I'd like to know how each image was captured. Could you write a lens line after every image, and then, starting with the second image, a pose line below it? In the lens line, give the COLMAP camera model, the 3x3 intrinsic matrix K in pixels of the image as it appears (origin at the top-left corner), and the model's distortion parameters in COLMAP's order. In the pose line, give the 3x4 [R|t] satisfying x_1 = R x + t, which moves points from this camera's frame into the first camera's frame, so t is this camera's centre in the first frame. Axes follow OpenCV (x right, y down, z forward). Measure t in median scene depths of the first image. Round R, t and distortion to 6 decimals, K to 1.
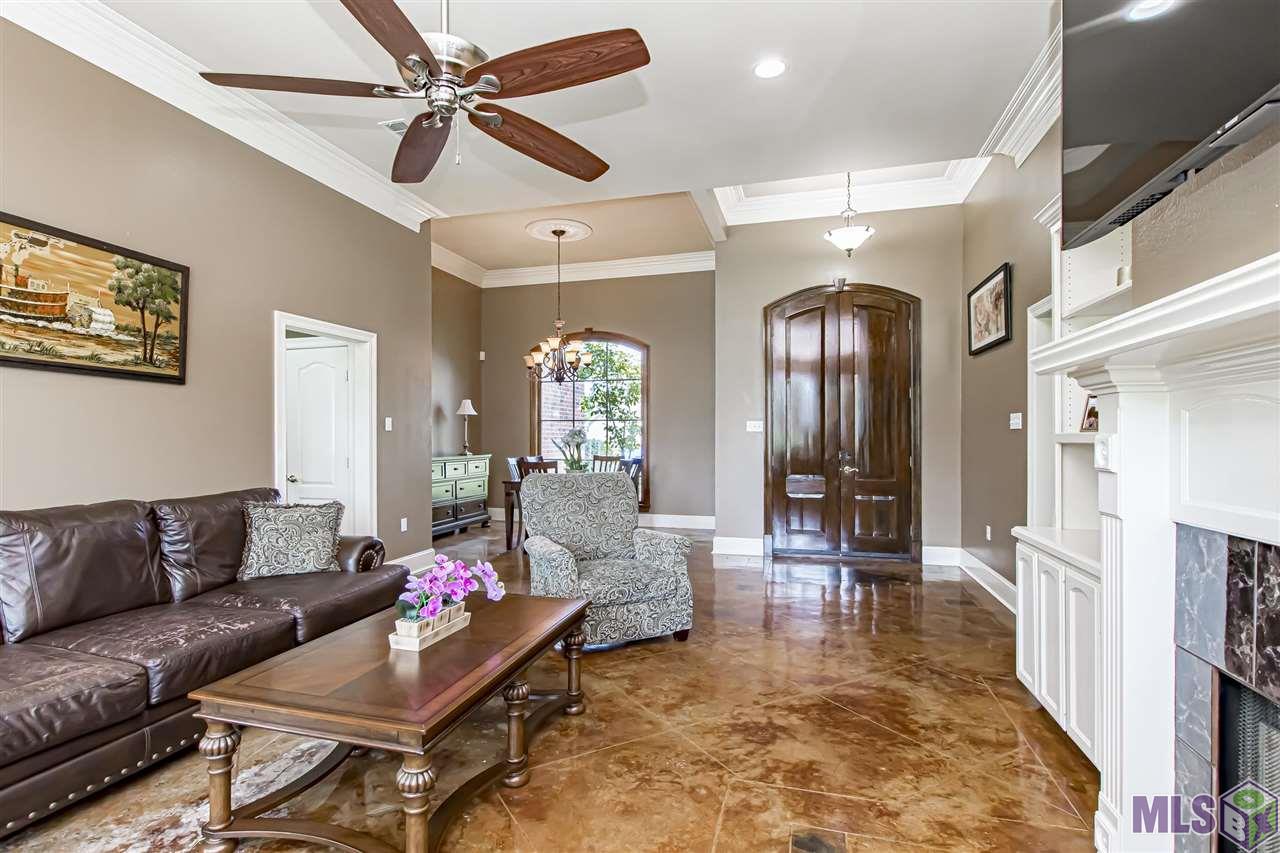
lens RADIAL K [[572.9, 0, 635.0], [0, 572.9, 426.2], [0, 0, 1]] dist [-0.007205, 0.000853]
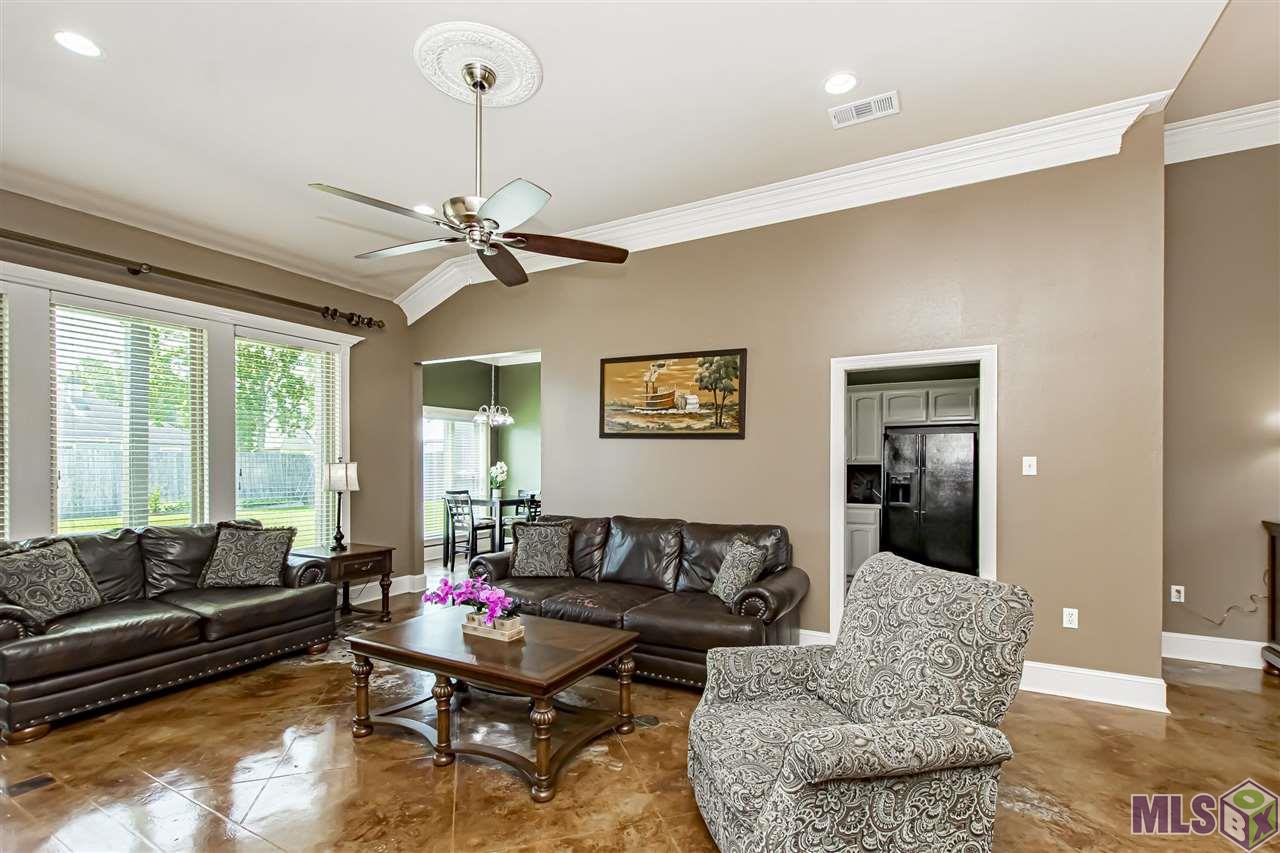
lens RADIAL K [[572.9, 0, 651.4], [0, 572.9, 463.2], [0, 0, 1]] dist [-0.007205, 0.000853]
pose [[-0.211142, 0.004972, -0.977443, 0.594696], [0.012741, 0.999916, 0.002334, -0.025527], [0.977372, -0.011961, -0.211188, 1.178085]]
